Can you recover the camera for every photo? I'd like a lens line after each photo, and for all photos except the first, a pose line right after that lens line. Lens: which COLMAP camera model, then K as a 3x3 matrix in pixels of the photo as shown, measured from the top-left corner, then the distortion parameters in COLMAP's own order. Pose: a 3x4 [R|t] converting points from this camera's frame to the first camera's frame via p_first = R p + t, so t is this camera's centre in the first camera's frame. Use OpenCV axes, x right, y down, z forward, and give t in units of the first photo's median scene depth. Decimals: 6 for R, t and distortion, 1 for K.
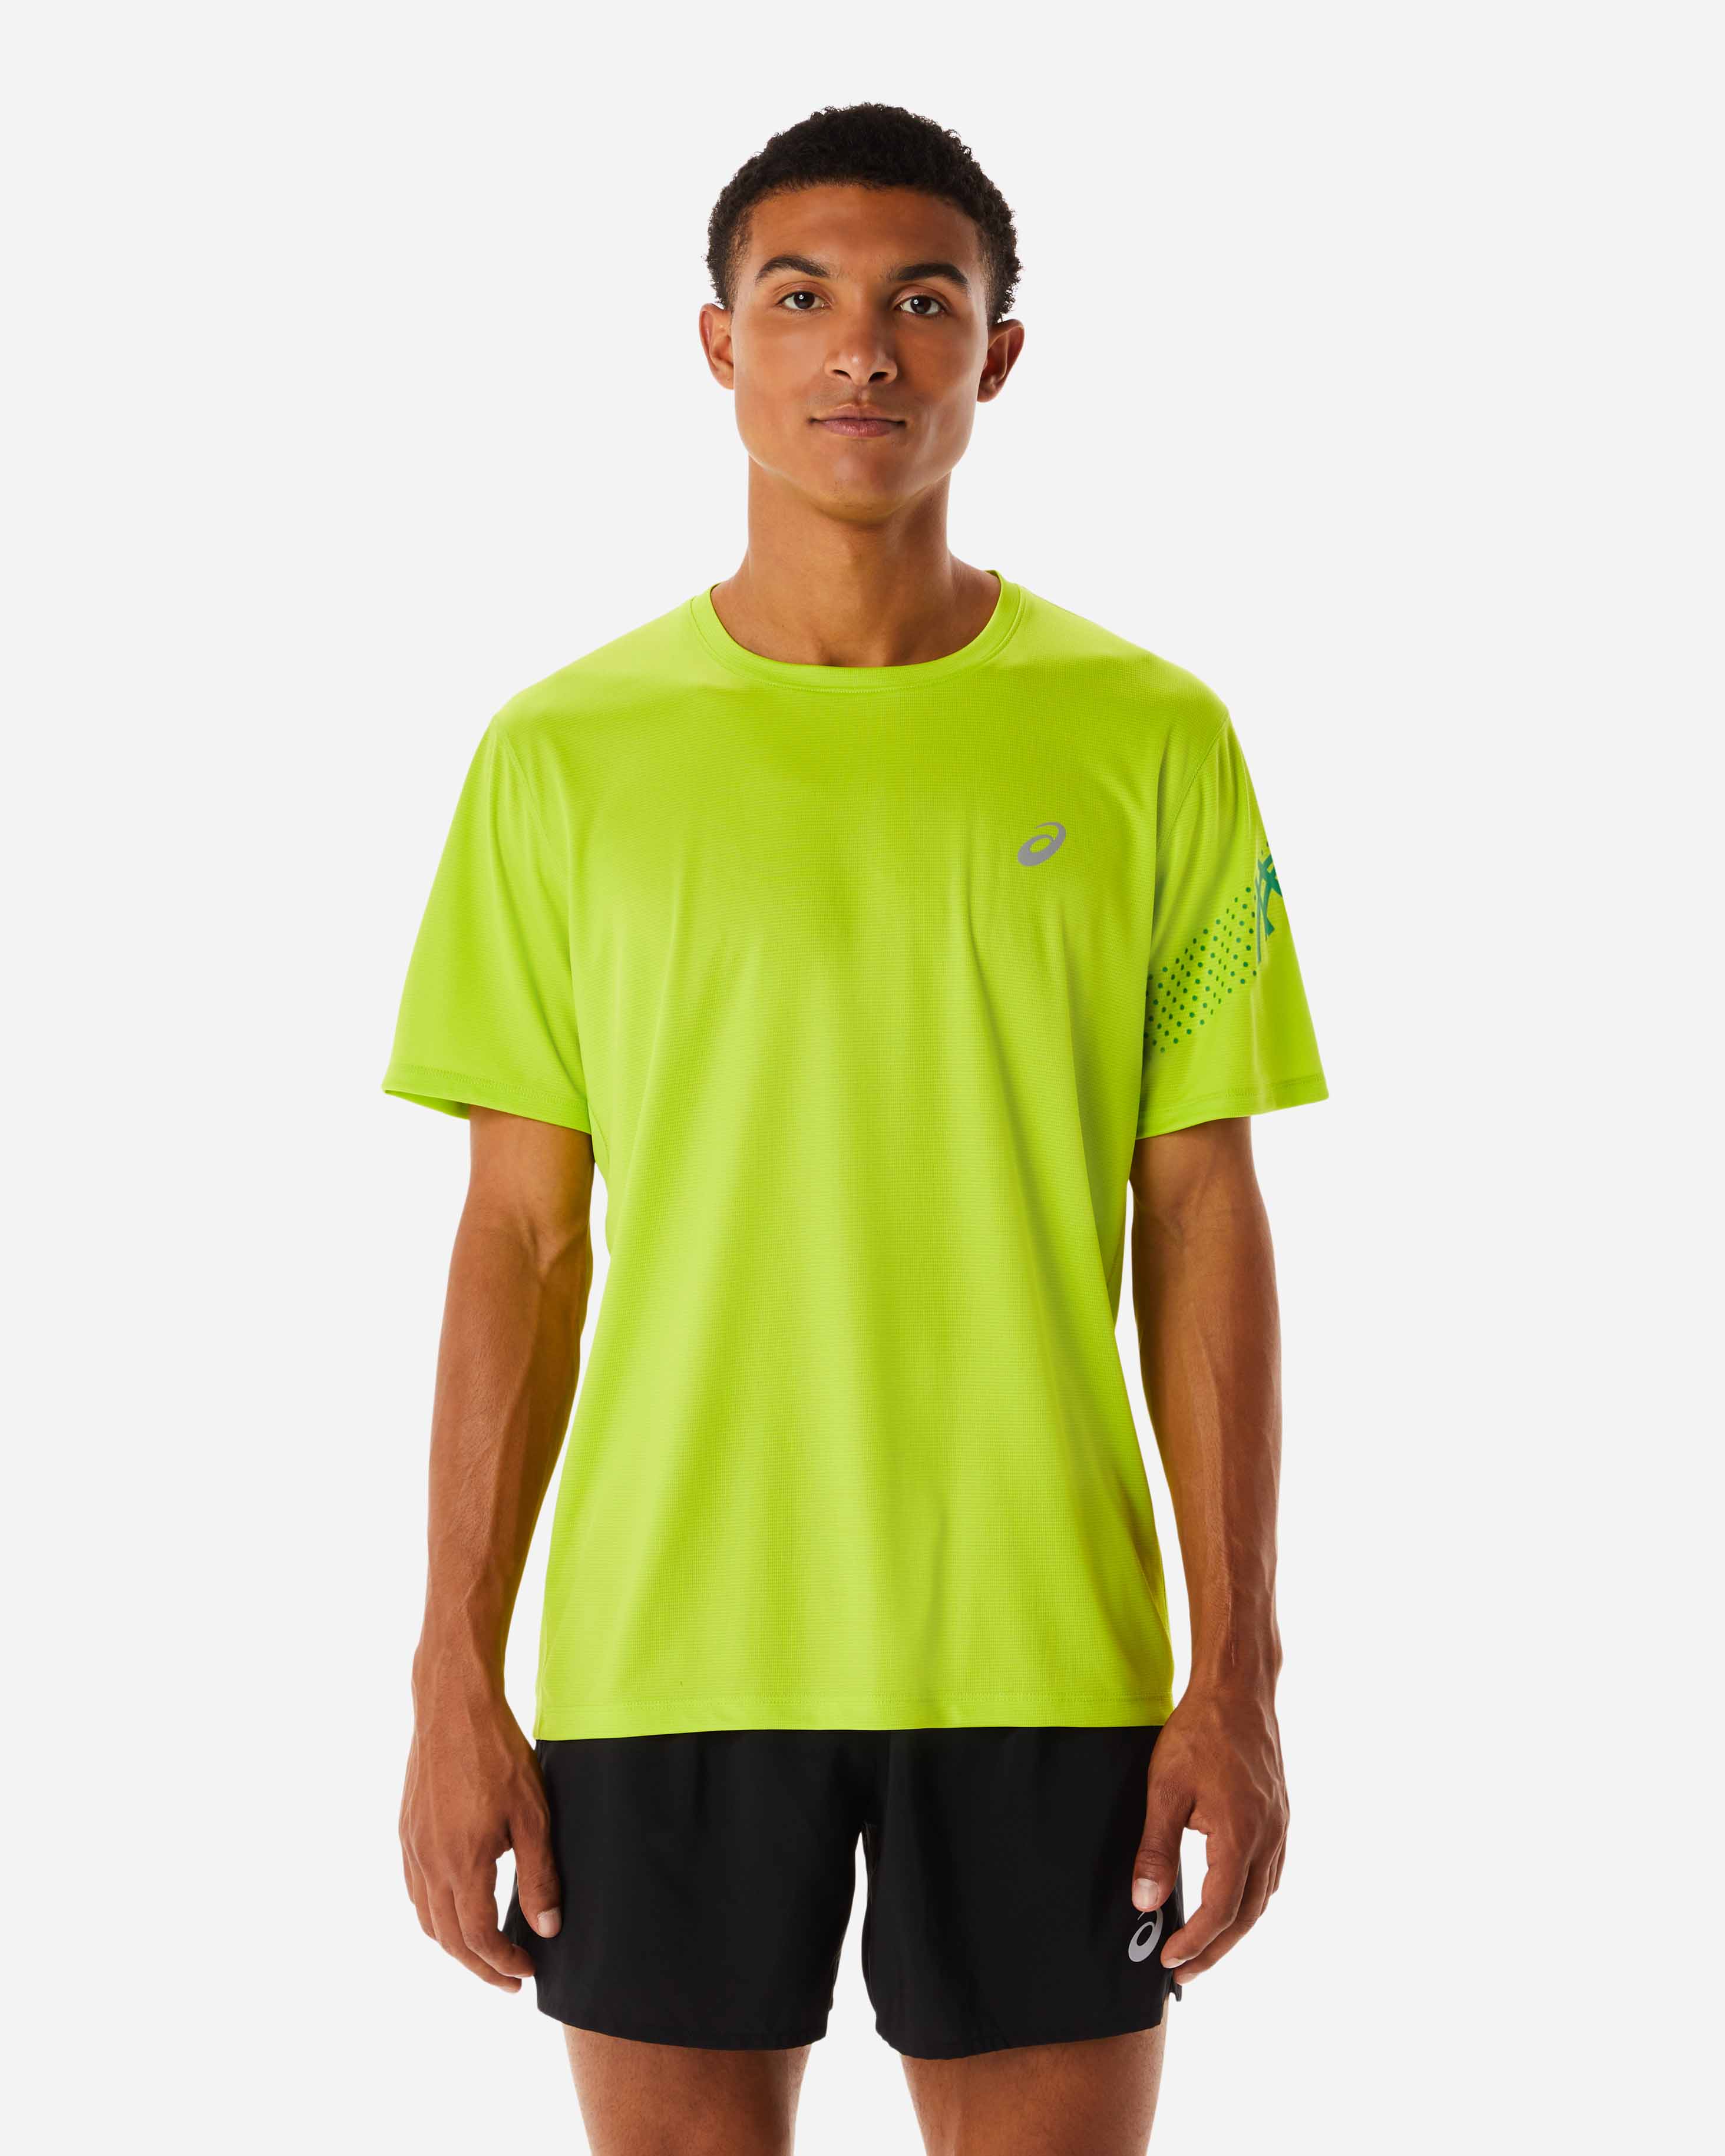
lens RADIAL K [[4761.3, 0, 862.5], [0, 4761.3, 1078.0], [0, 0, 1]] dist [0.929483, -0.105311]
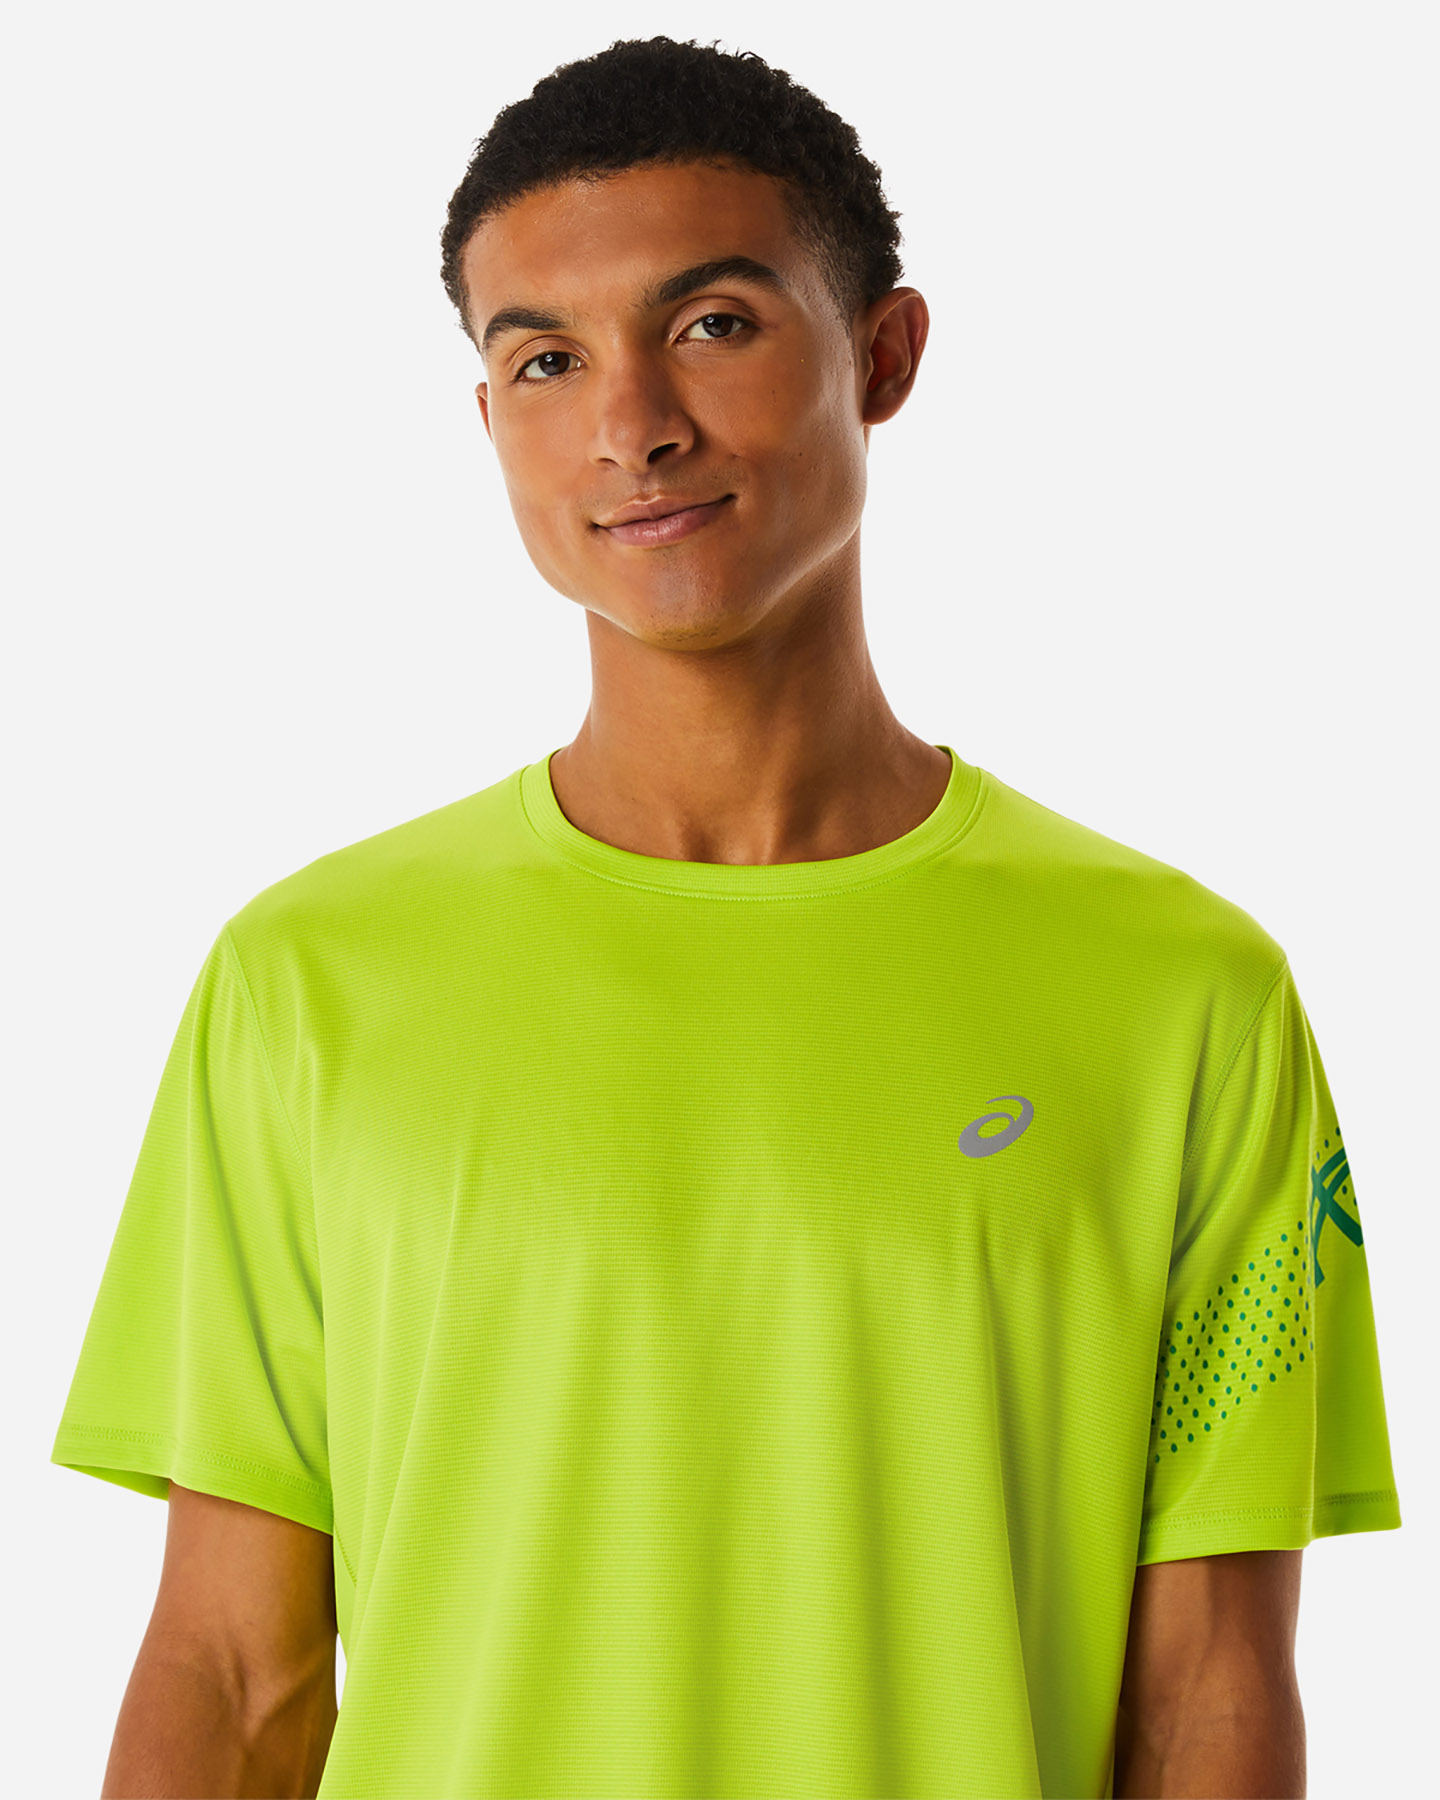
lens RADIAL K [[3366.2, 0, 720.0], [0, 3366.2, 900.0], [0, 0, 1]] dist [0.049836, 0.262930]
pose [[0.996310, 0.033993, -0.078811, 0.034285], [-0.046305, 0.986018, -0.160079, -0.002495], [0.072268, 0.163137, 0.983953, 0.510912]]
